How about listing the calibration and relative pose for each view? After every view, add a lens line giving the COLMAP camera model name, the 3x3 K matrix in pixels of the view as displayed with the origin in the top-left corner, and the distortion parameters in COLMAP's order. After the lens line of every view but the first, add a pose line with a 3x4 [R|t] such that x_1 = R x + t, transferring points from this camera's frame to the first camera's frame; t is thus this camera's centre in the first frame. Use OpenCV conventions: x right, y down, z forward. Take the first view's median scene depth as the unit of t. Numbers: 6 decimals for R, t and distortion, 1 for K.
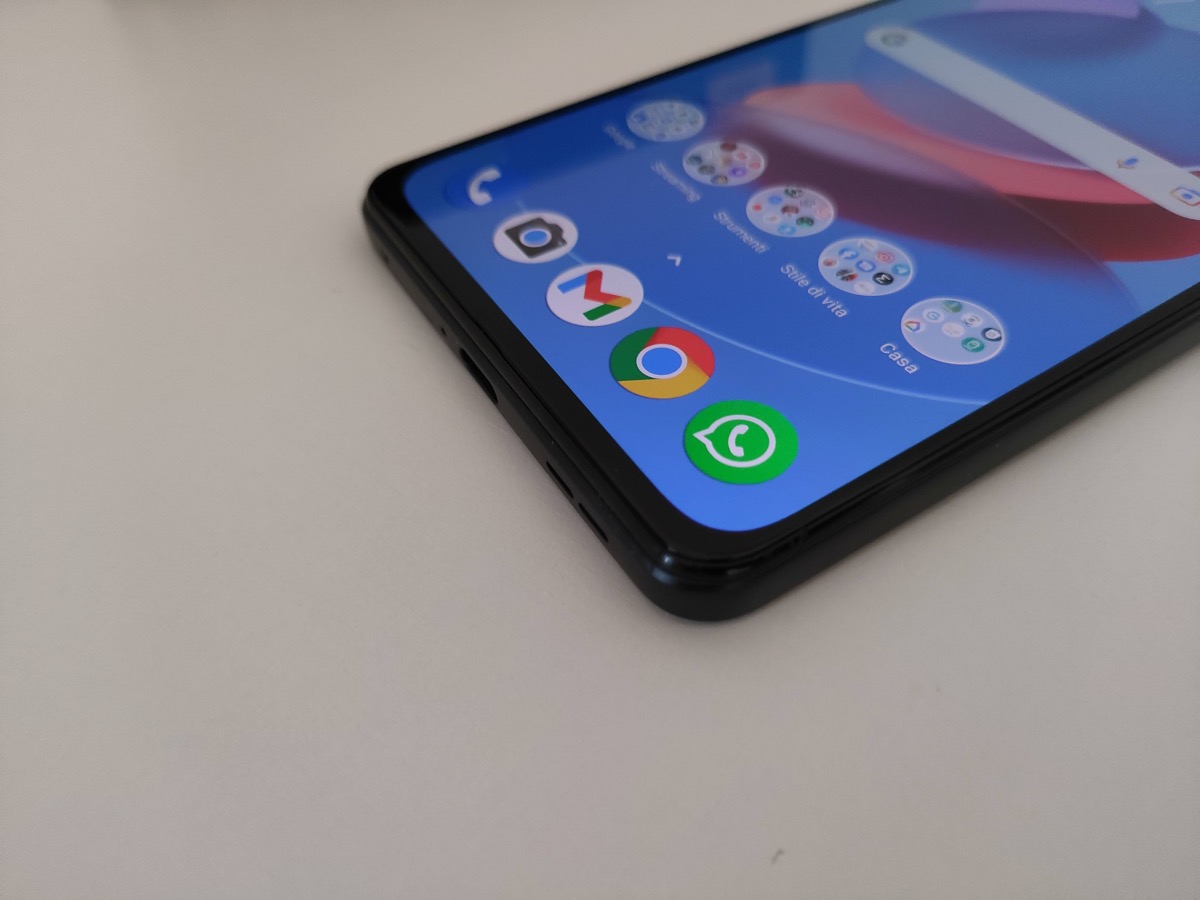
lens RADIAL K [[951.7, 0, 600.0], [0, 951.7, 450.0], [0, 0, 1]] dist [0.002391, -0.090669]
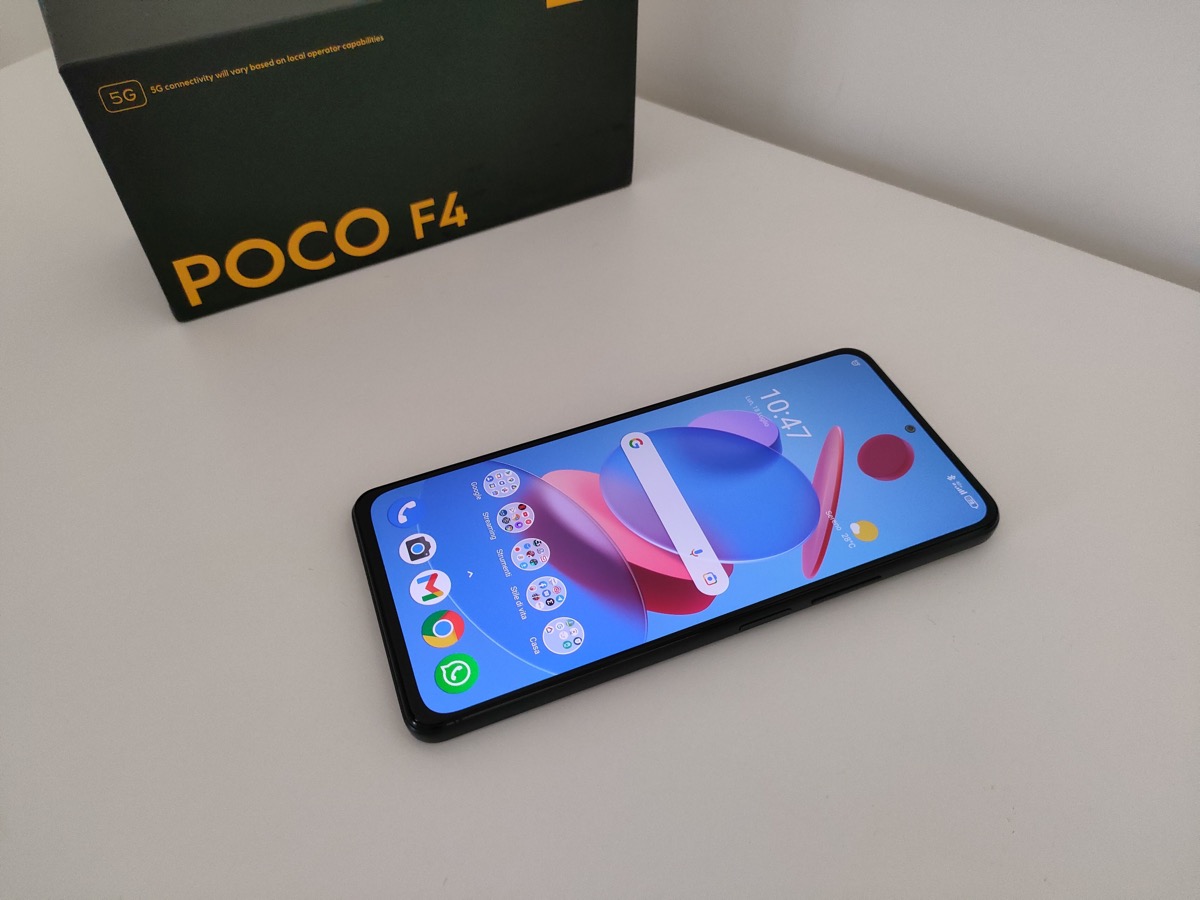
lens RADIAL K [[951.7, 0, 600.0], [0, 951.7, 450.0], [0, 0, 1]] dist [0.002391, -0.090669]
pose [[0.981895, 0.151457, -0.113769, 0.620682], [-0.147835, 0.988216, 0.039671, -0.651825], [0.118437, -0.022134, 0.992715, -1.275255]]
